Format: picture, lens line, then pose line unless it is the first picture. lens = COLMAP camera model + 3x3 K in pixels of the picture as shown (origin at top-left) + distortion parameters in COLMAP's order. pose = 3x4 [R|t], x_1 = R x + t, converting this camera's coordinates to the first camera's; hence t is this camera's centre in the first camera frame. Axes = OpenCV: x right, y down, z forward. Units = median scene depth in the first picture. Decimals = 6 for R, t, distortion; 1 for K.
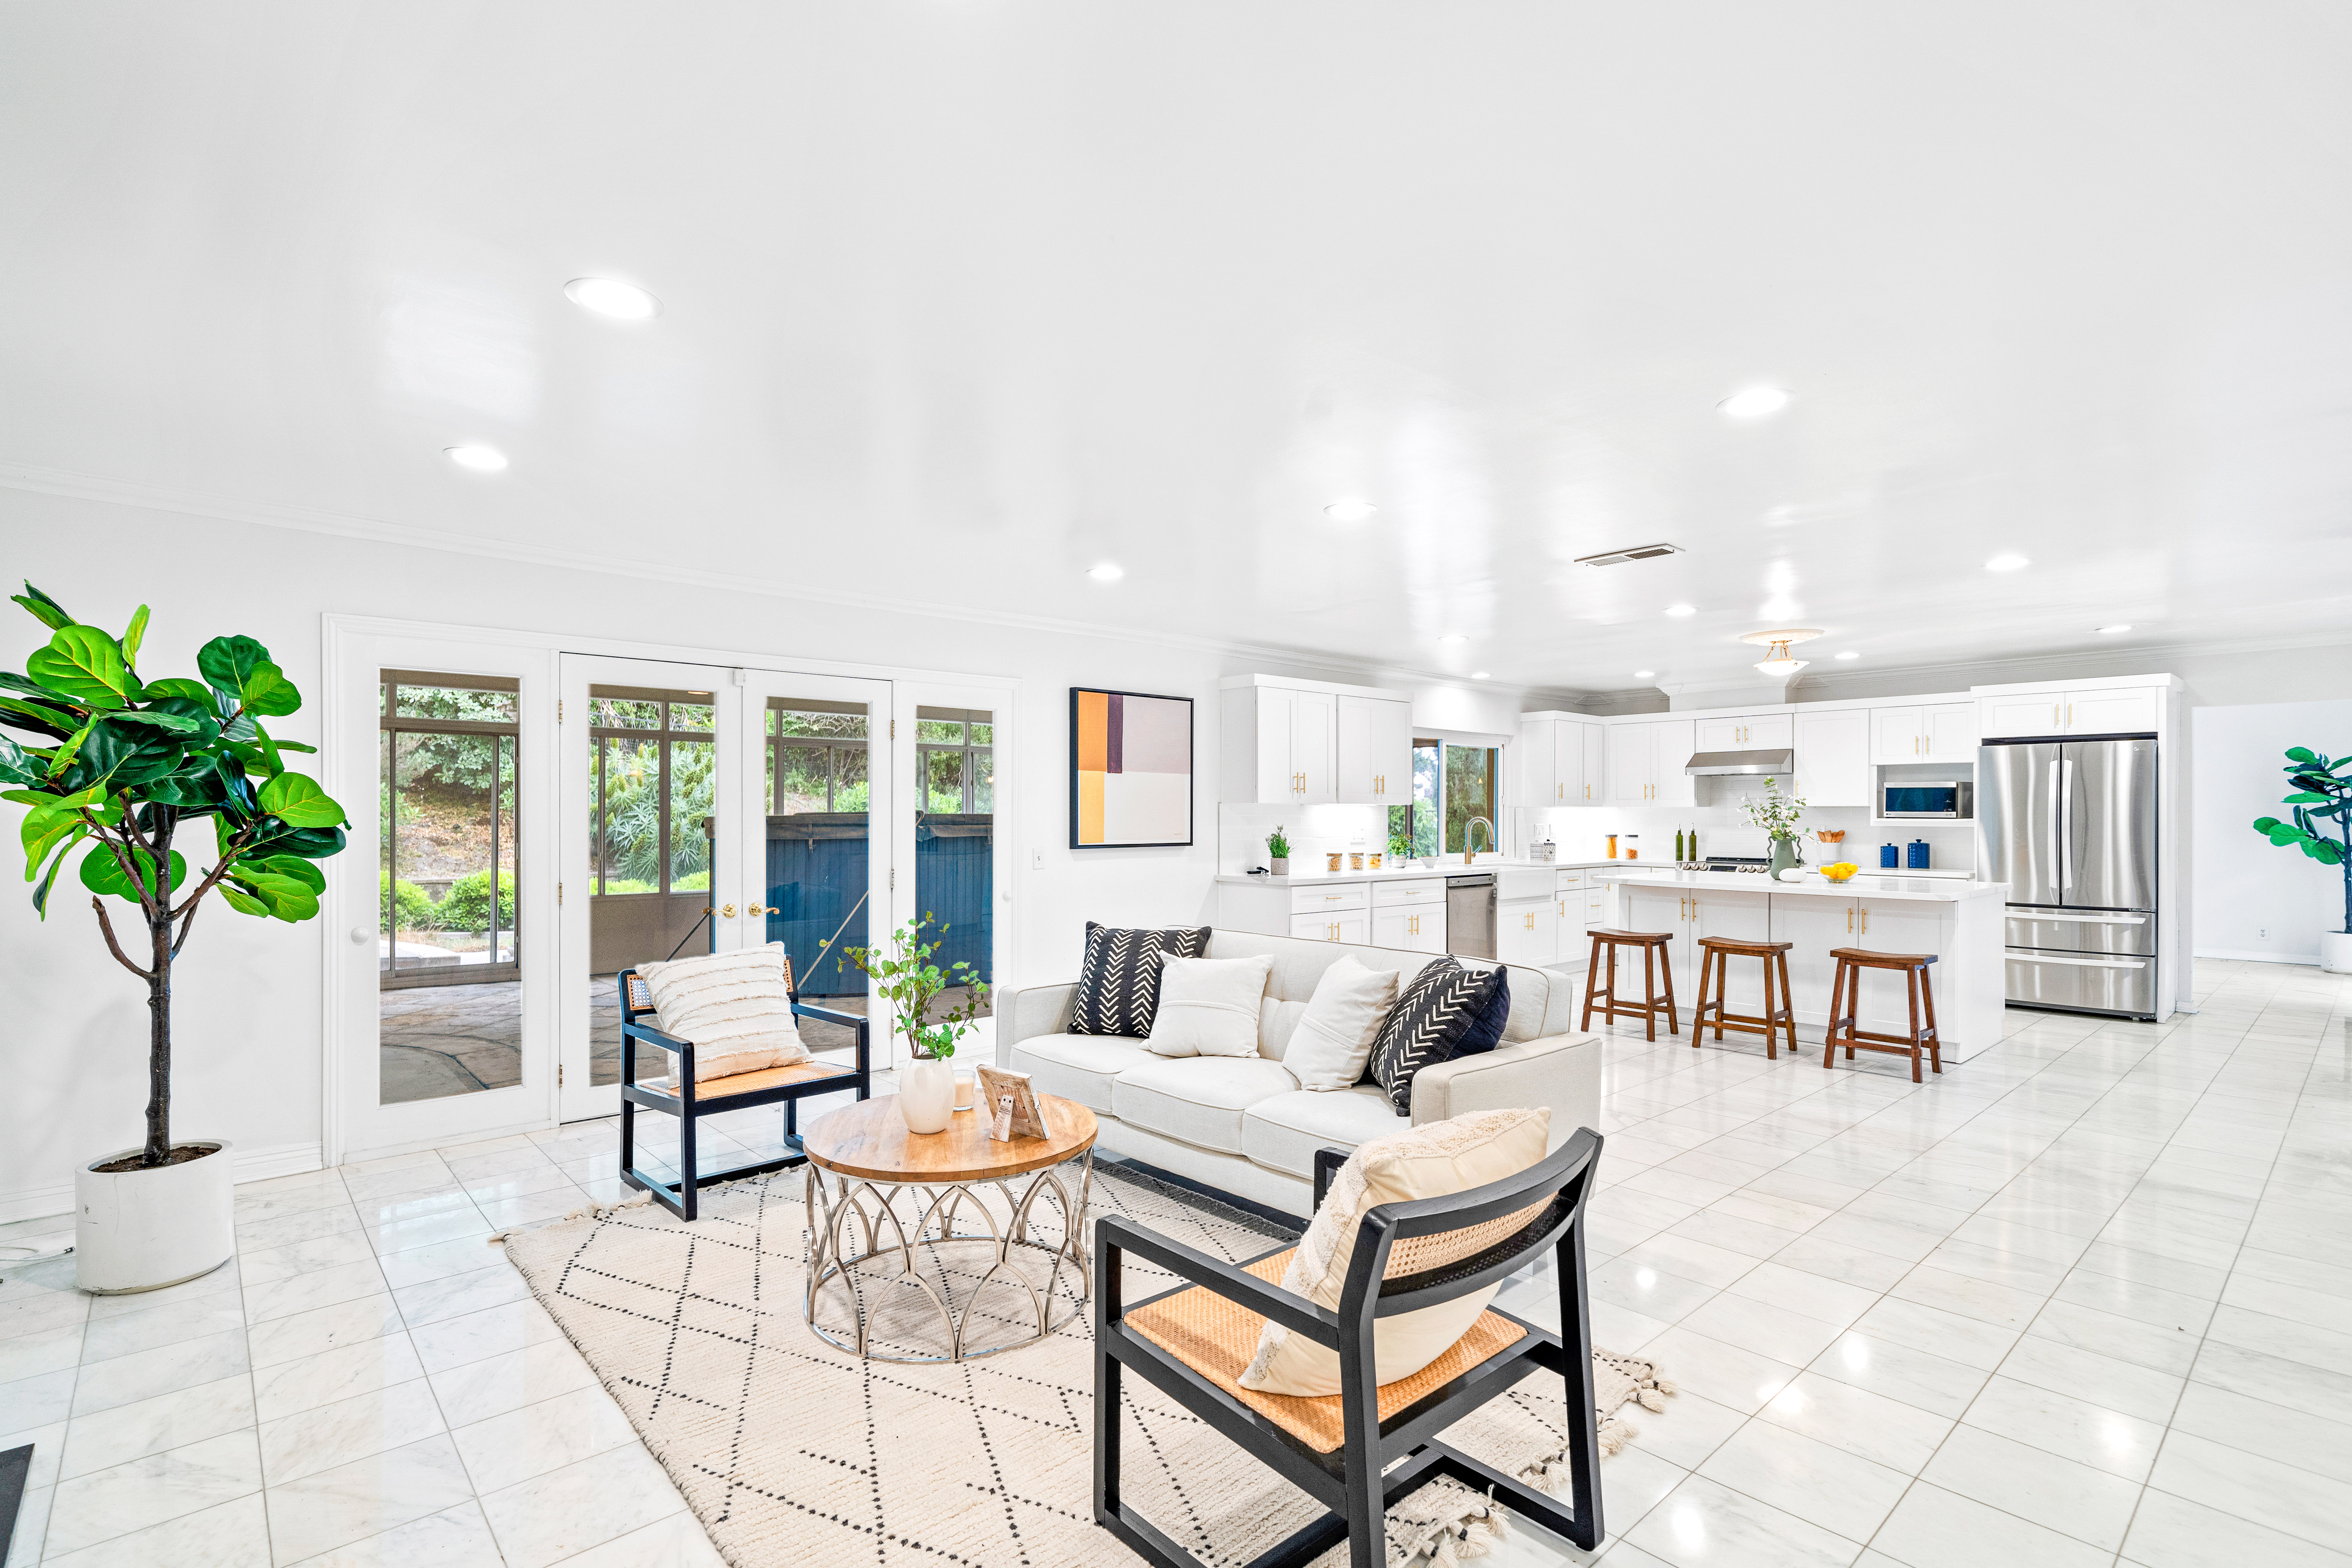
lens RADIAL K [[1103.9, 0, 1168.5], [0, 1103.9, 809.8], [0, 0, 1]] dist [0.002968, 0.000122]
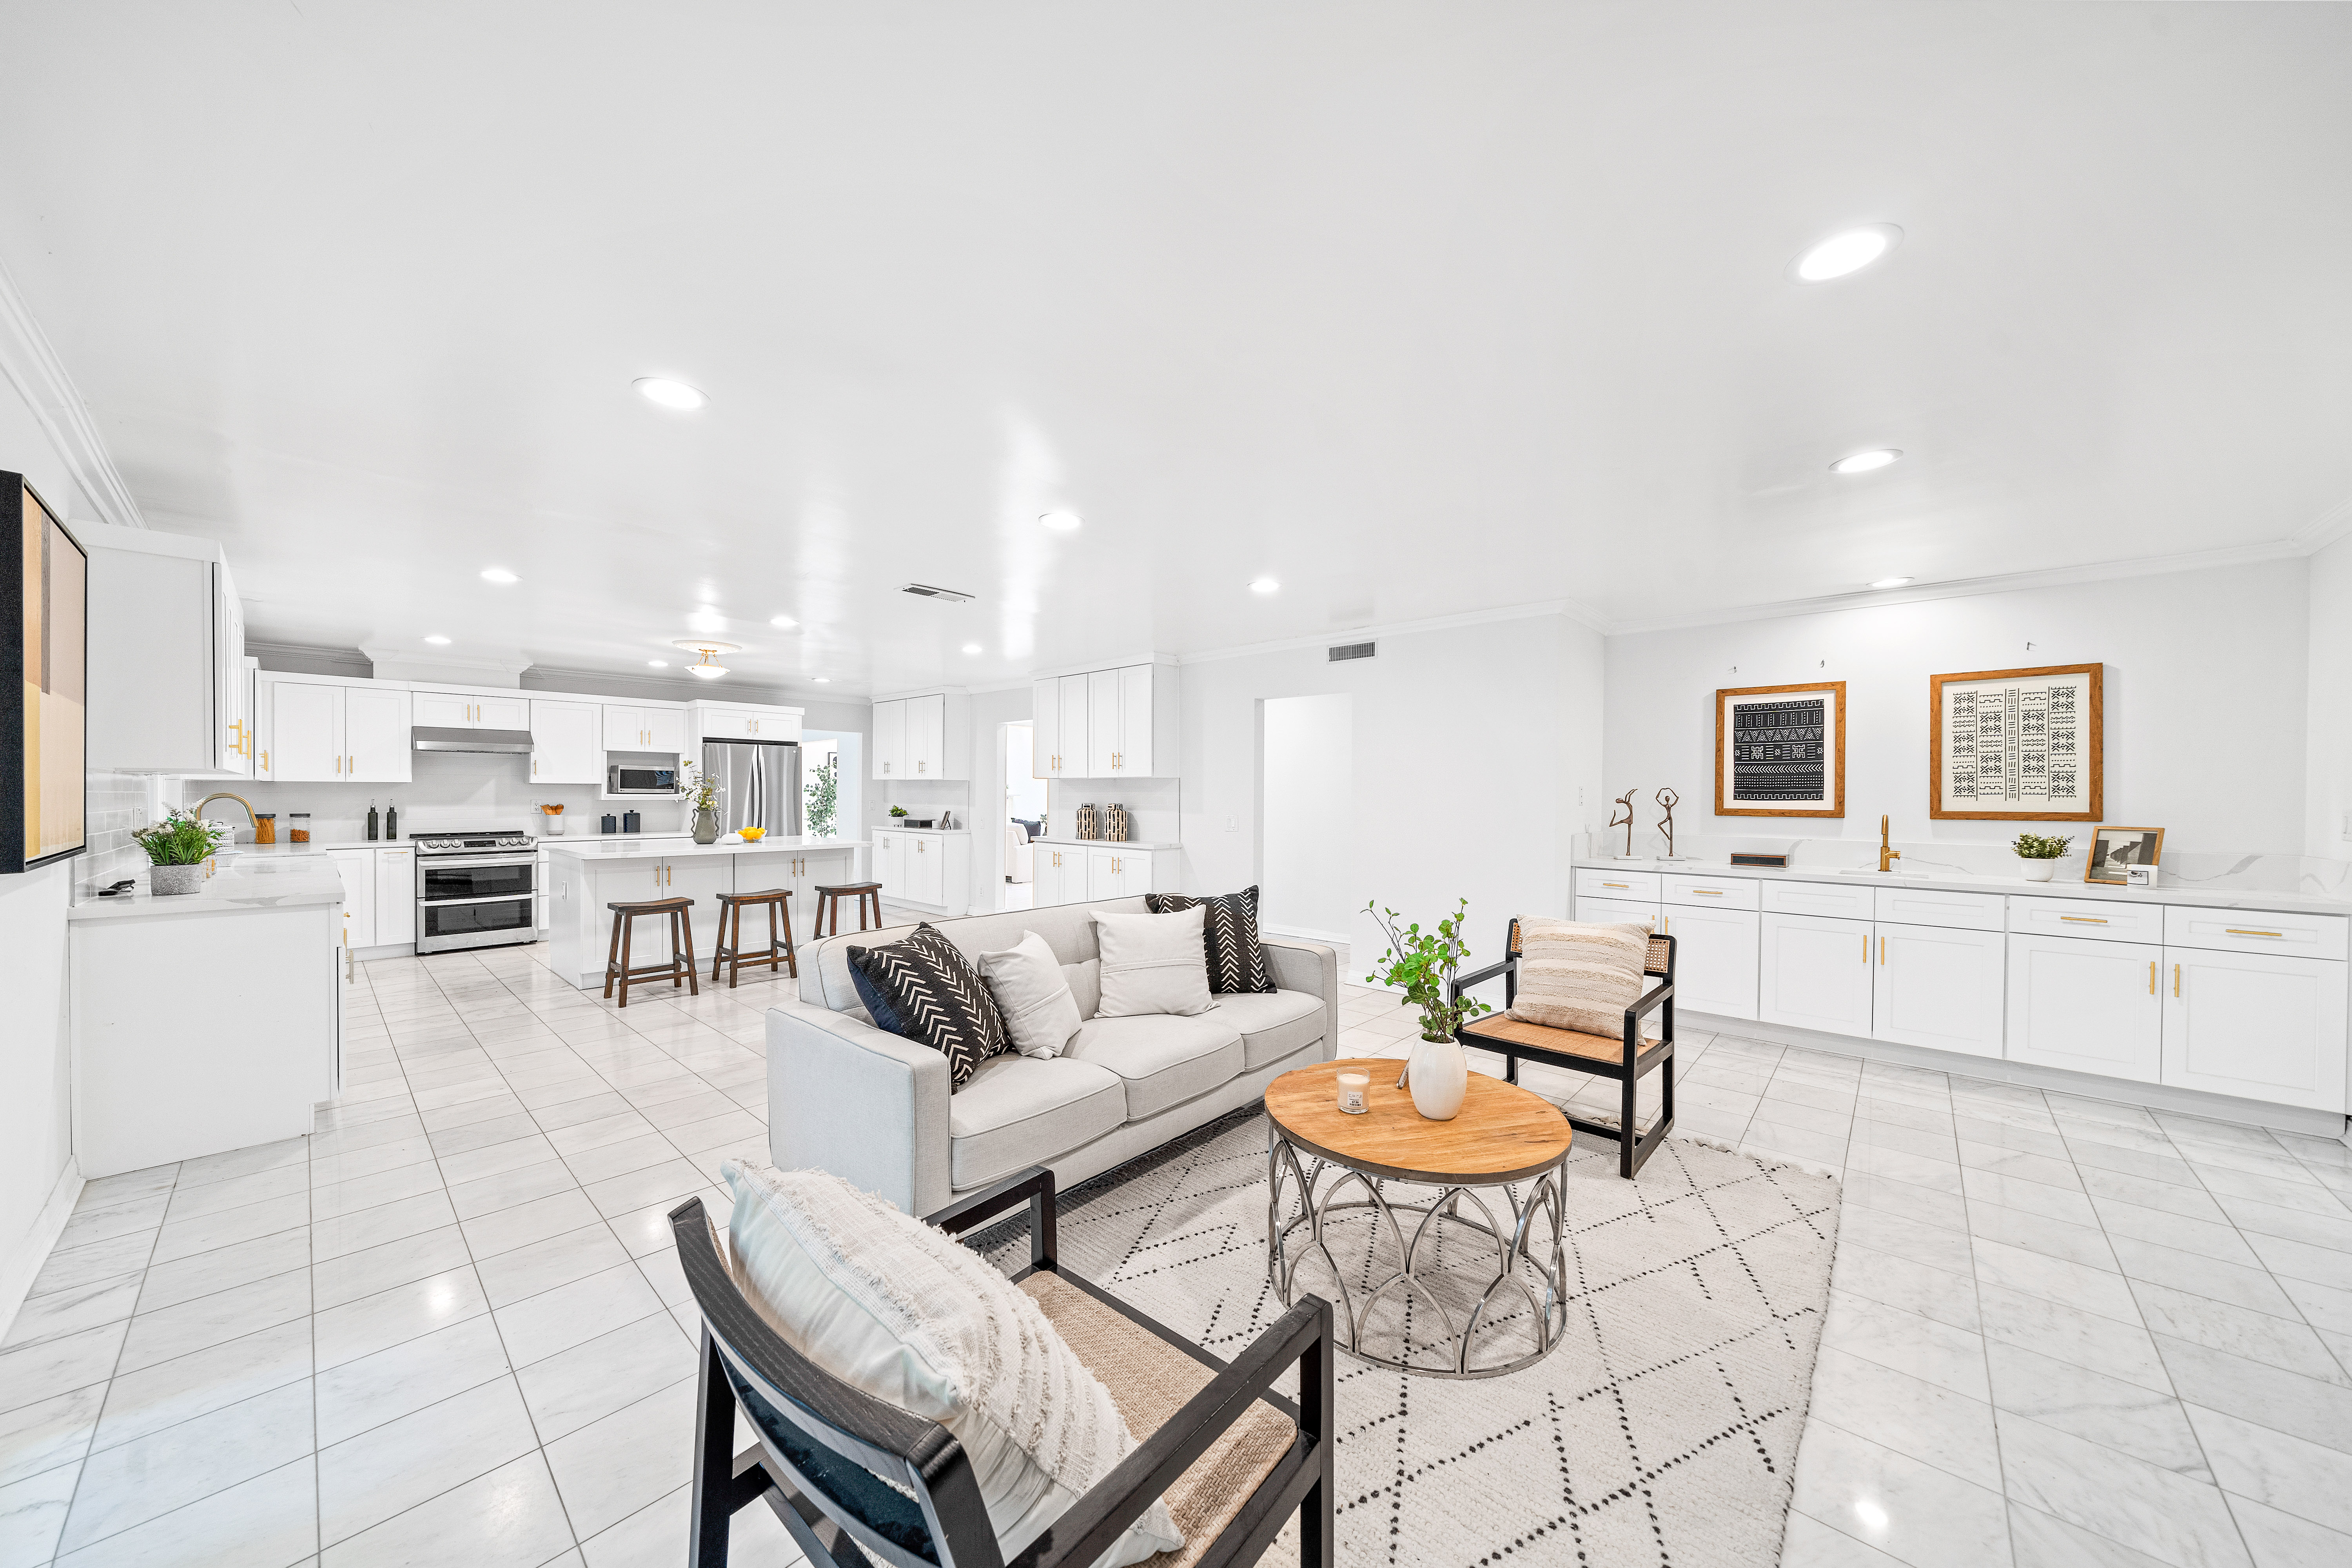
lens RADIAL K [[810.2, 0, 1177.1], [0, 810.2, 794.1], [0, 0, 1]] dist [-0.004539, -0.000036]
pose [[-0.103211, -0.001600, 0.994658, -0.324265], [-0.006525, 0.999978, 0.000931, 0.003008], [-0.994638, -0.006394, -0.103219, 0.466056]]
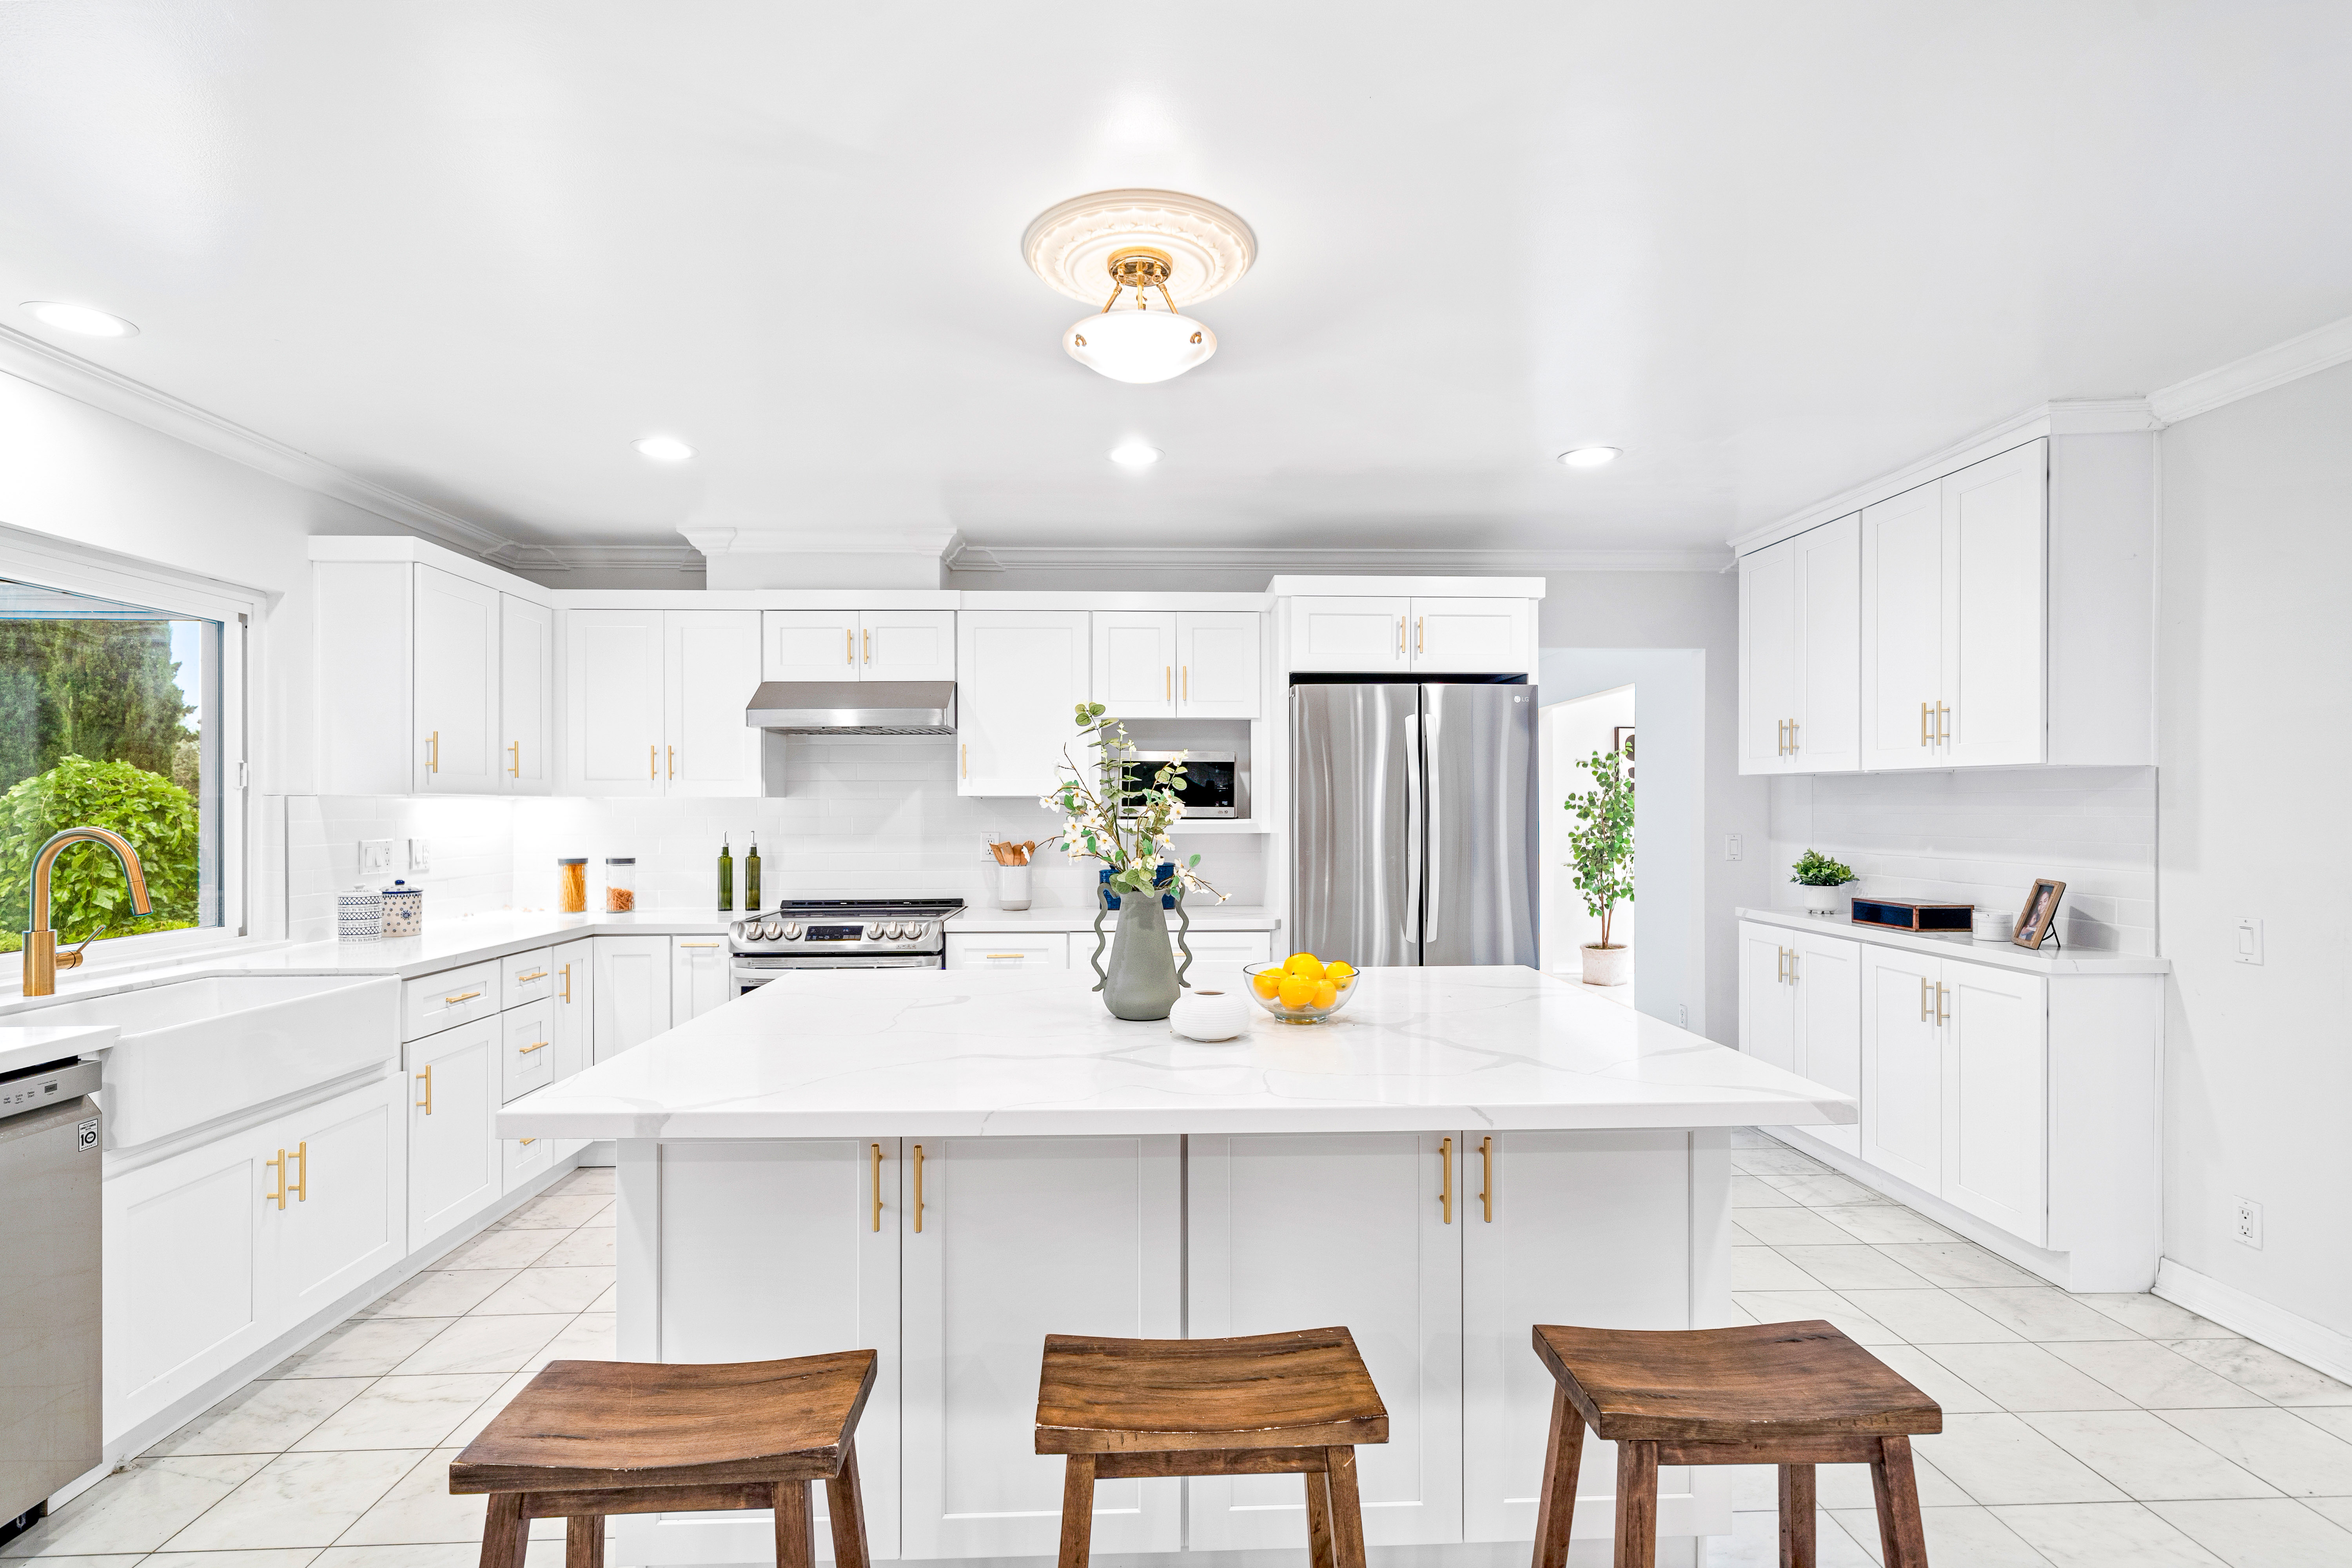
lens RADIAL K [[1103.9, 0, 1168.5], [0, 1103.9, 809.8], [0, 0, 1]] dist [0.002968, 0.000122]
pose [[0.637221, -0.003769, 0.770672, 0.255848], [0.000337, 0.999989, 0.004612, 0.000787], [-0.770681, -0.002679, 0.637215, 0.644816]]
